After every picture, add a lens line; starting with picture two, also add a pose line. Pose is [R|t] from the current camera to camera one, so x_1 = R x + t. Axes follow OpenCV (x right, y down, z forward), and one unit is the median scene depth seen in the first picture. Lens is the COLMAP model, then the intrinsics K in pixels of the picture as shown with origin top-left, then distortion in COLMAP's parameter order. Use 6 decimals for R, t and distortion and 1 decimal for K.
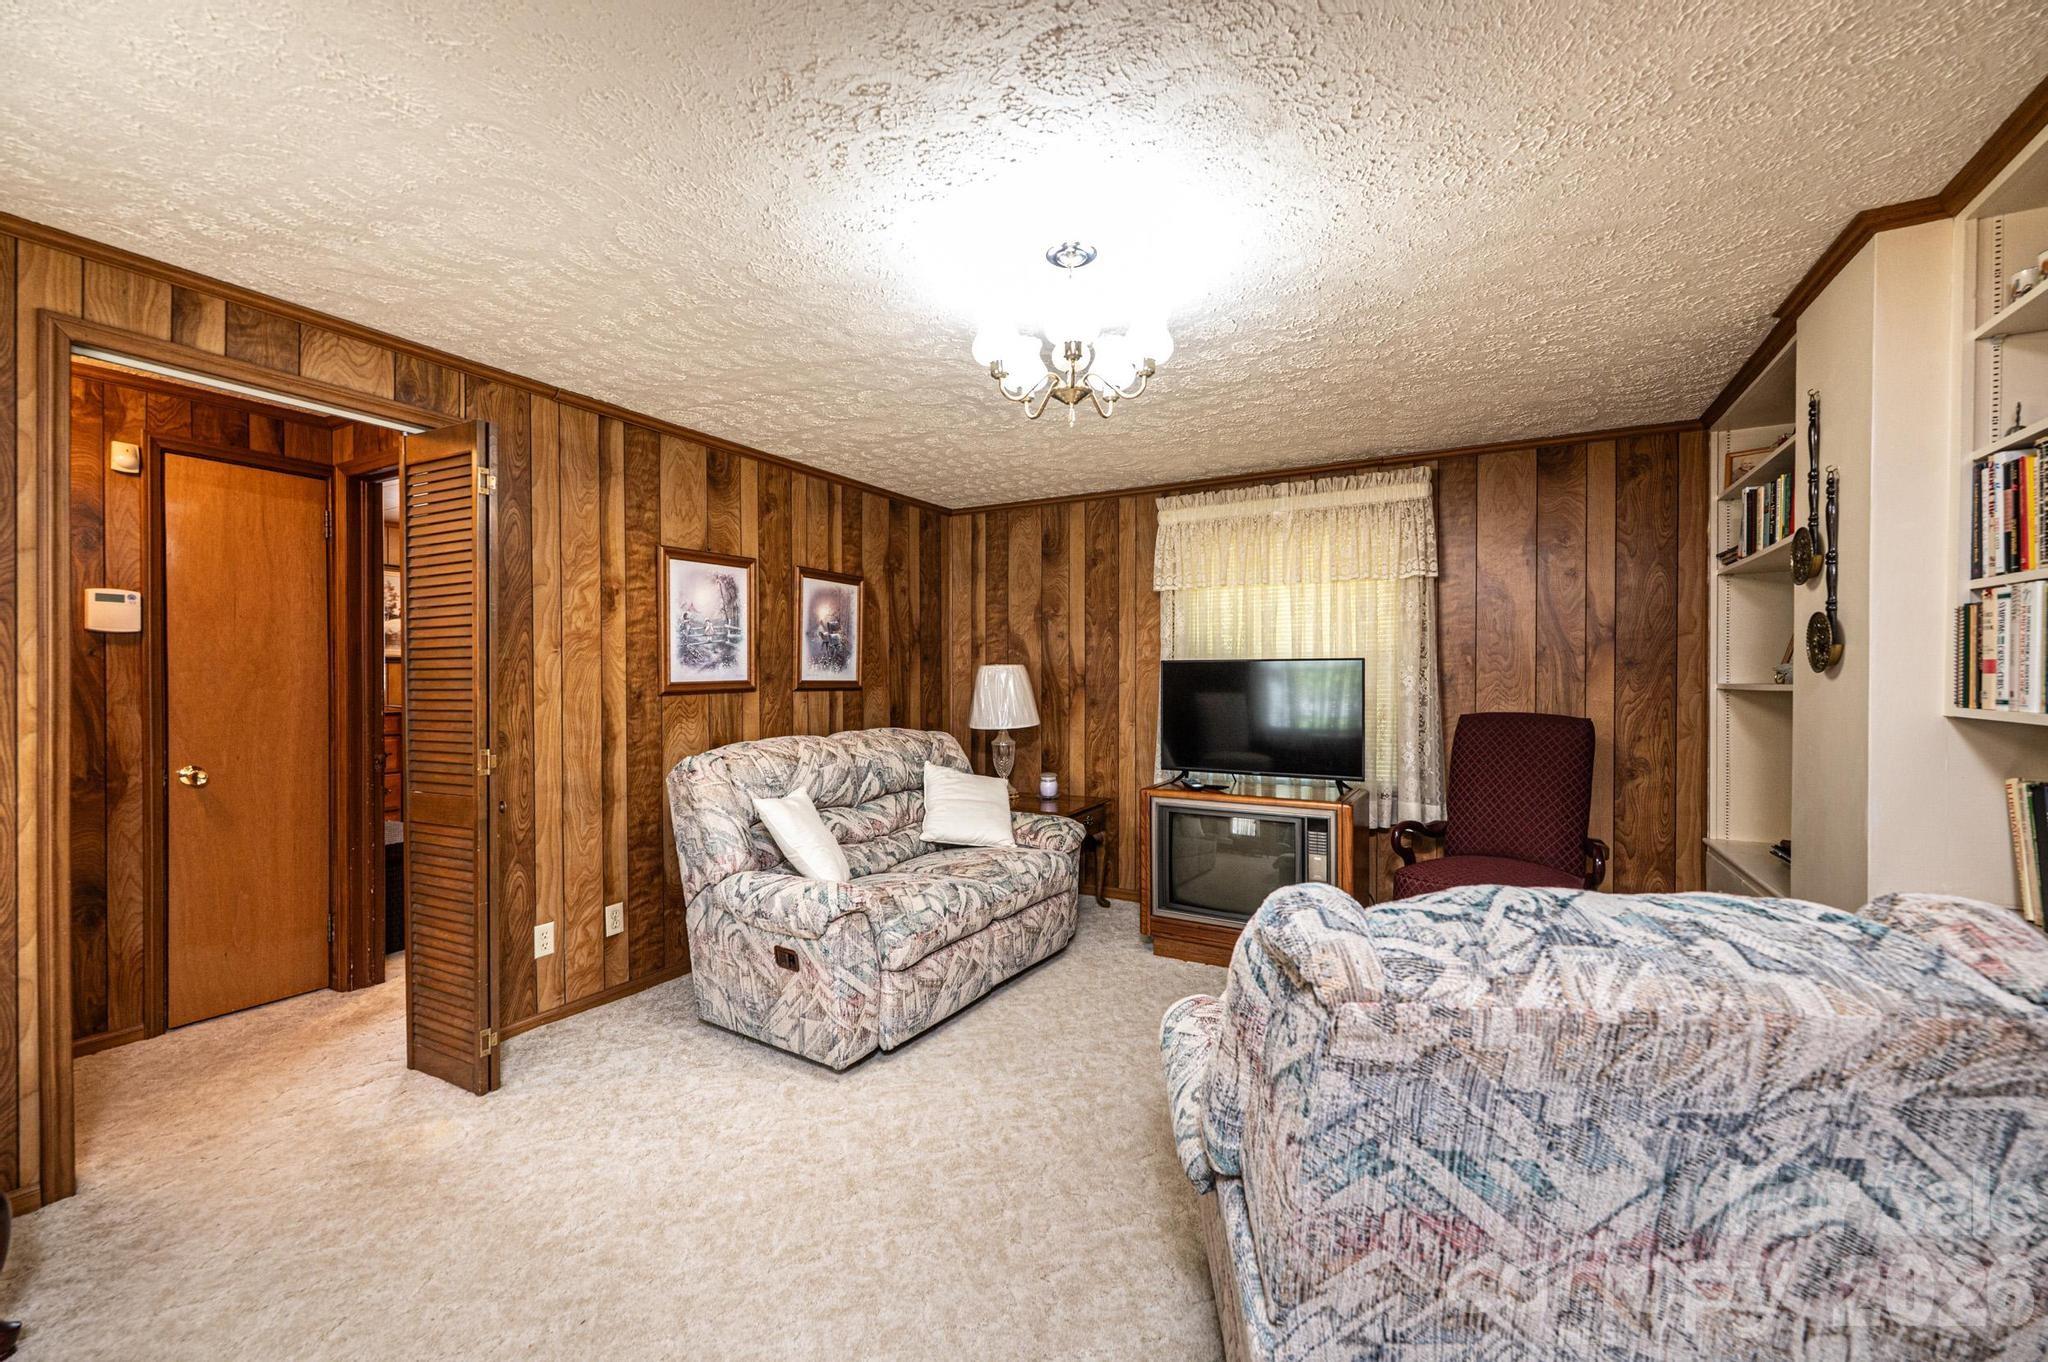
lens RADIAL K [[810.6, 0, 1025.2], [0, 810.6, 684.6], [0, 0, 1]] dist [-0.003776, 0.000549]
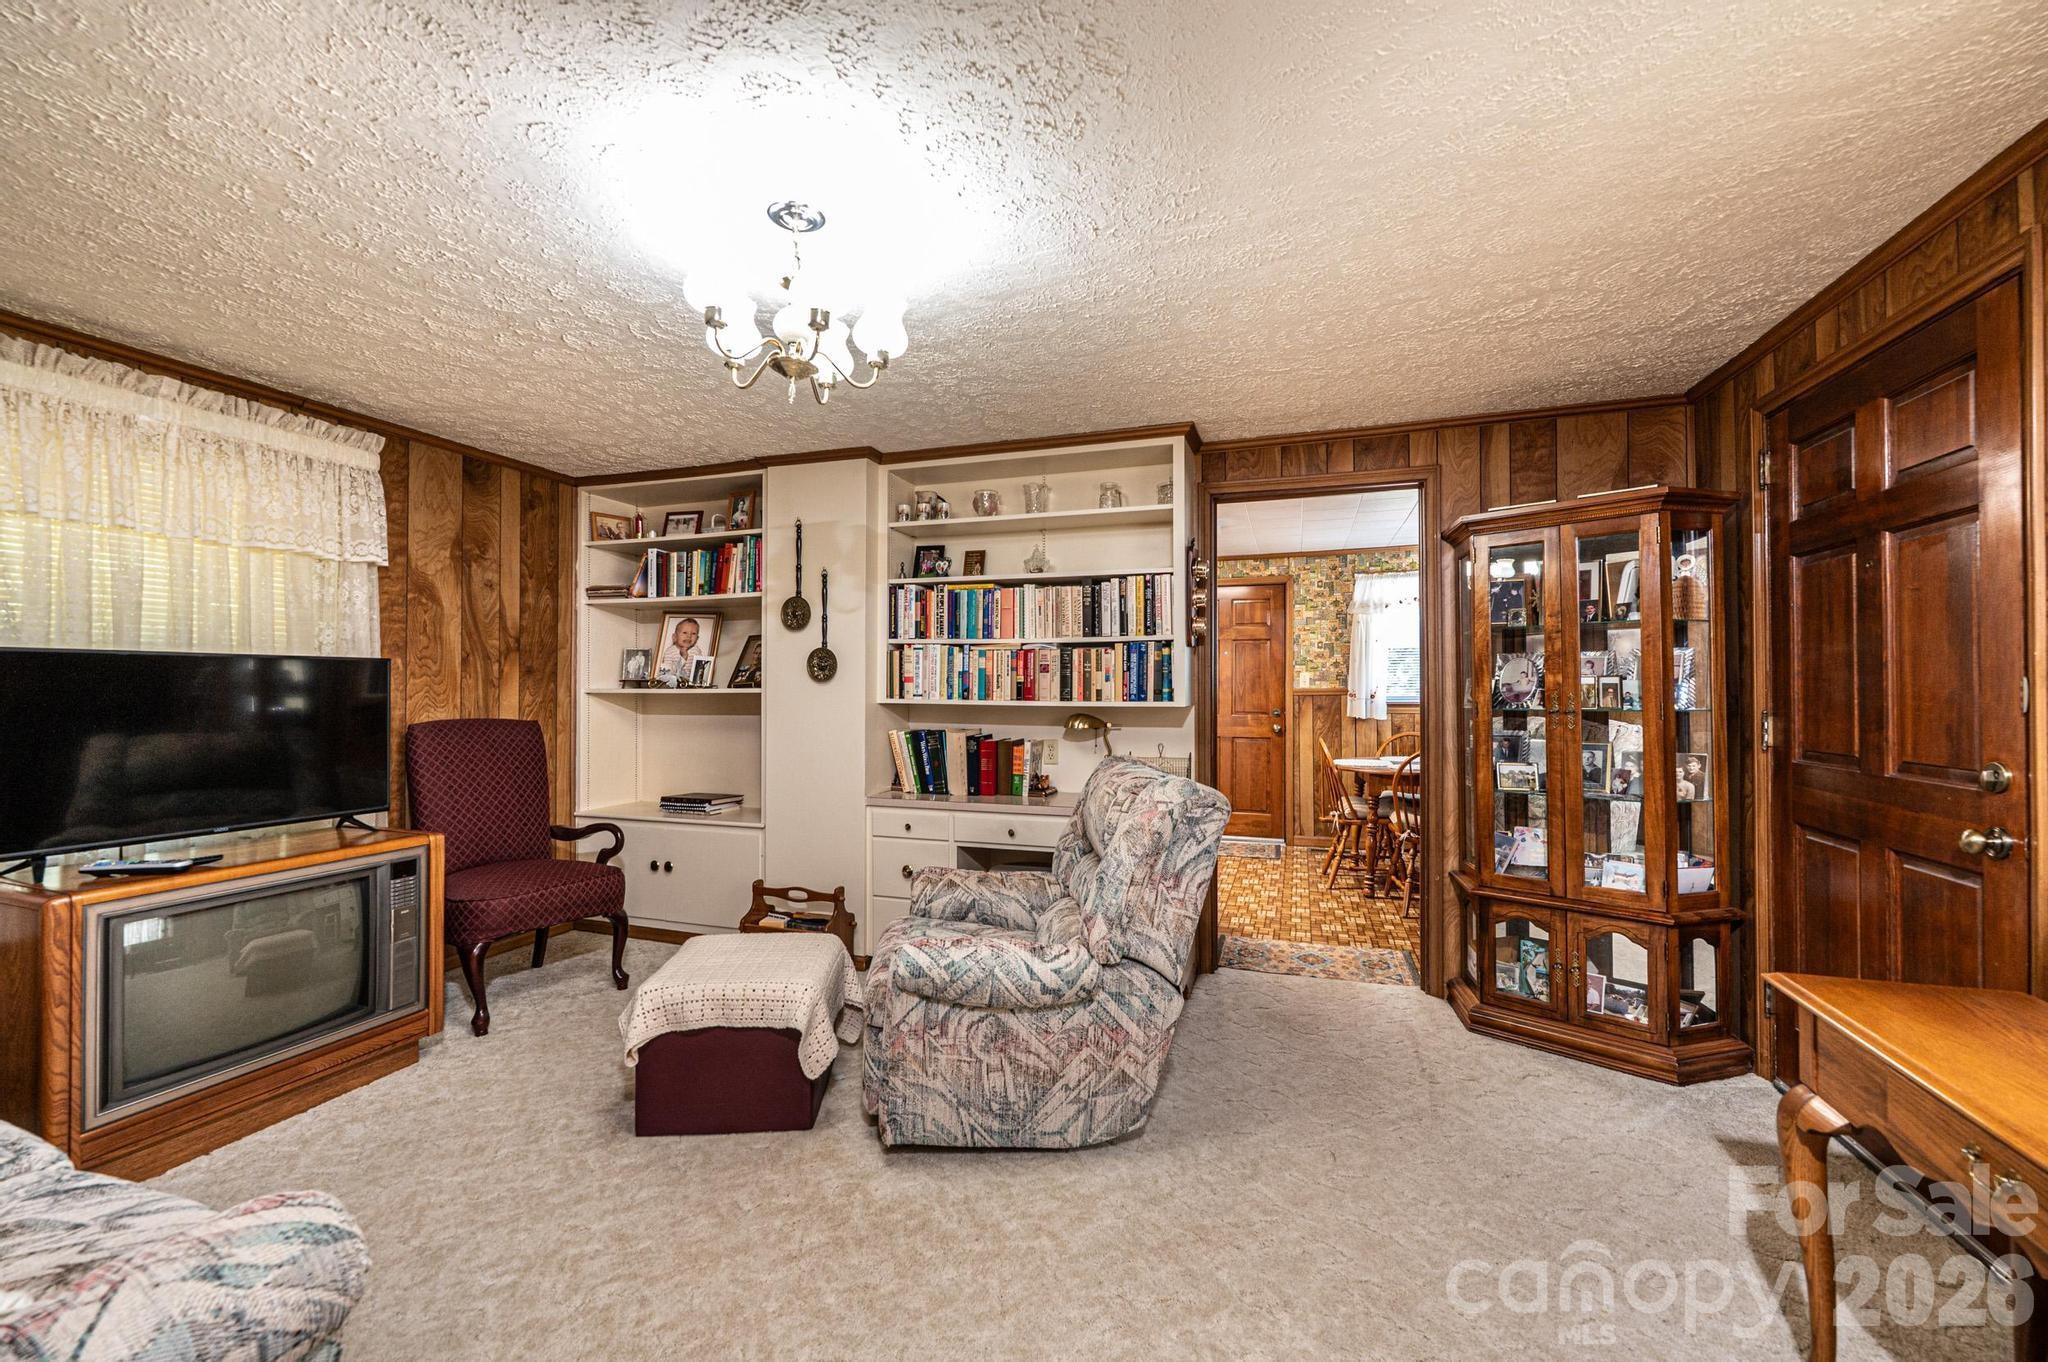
lens RADIAL K [[810.6, 0, 1033.6], [0, 810.6, 679.4], [0, 0, 1]] dist [-0.003776, 0.000549]
pose [[-0.199063, 0.009158, 0.979944, -0.519079], [0.006840, 0.999945, -0.007955, -0.001154], [-0.979963, 0.005120, -0.199115, 0.539668]]
